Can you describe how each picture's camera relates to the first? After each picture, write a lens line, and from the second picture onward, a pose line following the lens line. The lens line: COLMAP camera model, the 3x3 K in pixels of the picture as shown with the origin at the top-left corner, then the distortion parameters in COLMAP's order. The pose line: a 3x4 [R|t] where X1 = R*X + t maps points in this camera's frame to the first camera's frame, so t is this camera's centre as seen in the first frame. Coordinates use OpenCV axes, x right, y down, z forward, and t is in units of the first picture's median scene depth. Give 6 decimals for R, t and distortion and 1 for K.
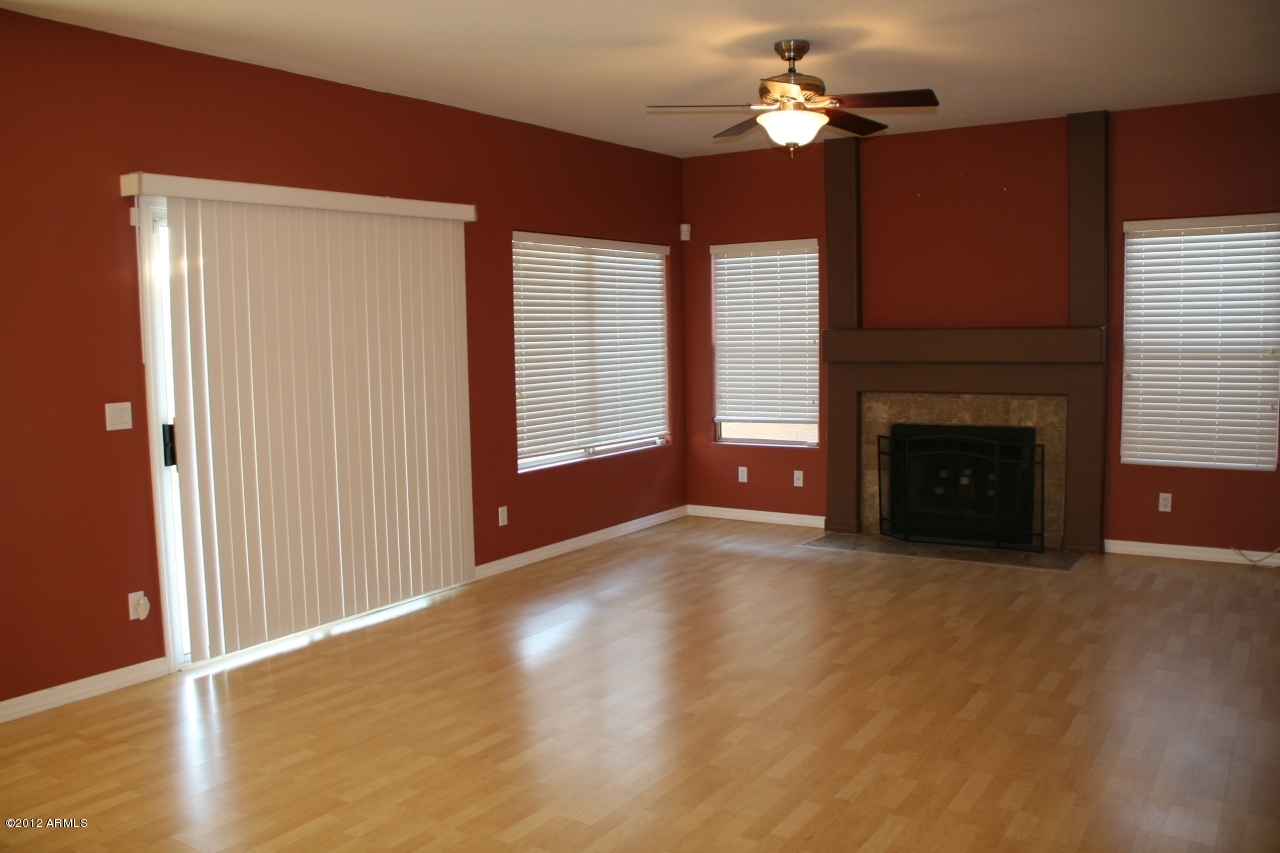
lens RADIAL K [[1091.2, 0, 689.0], [0, 1091.2, 414.3], [0, 0, 1]] dist [-0.136548, 0.065251]
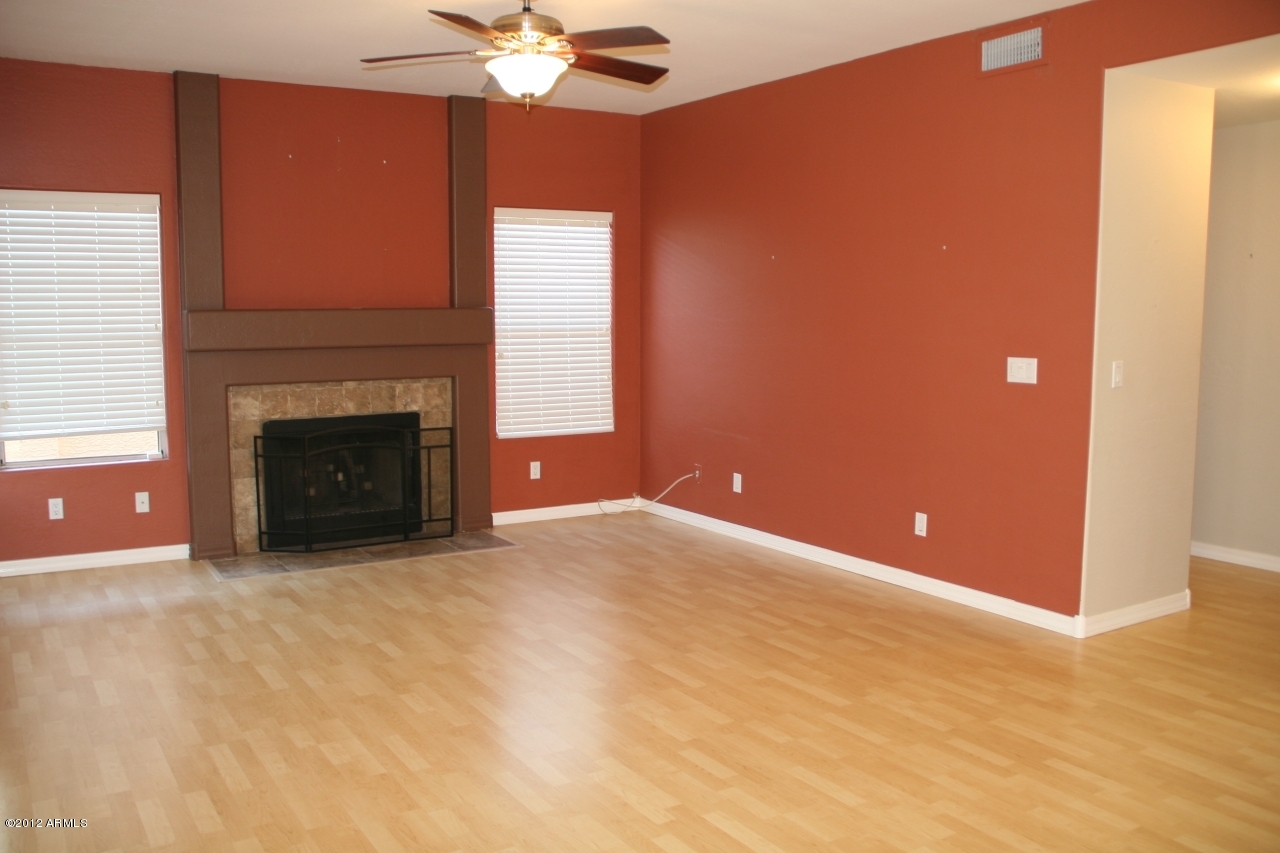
lens RADIAL K [[1091.2, 0, 669.0], [0, 1091.2, 420.4], [0, 0, 1]] dist [-0.136548, 0.065251]
pose [[0.425764, -0.077602, 0.901501, -0.462112], [0.062217, 0.996468, 0.056393, -0.020757], [-0.902693, 0.032079, 0.429088, 0.371784]]
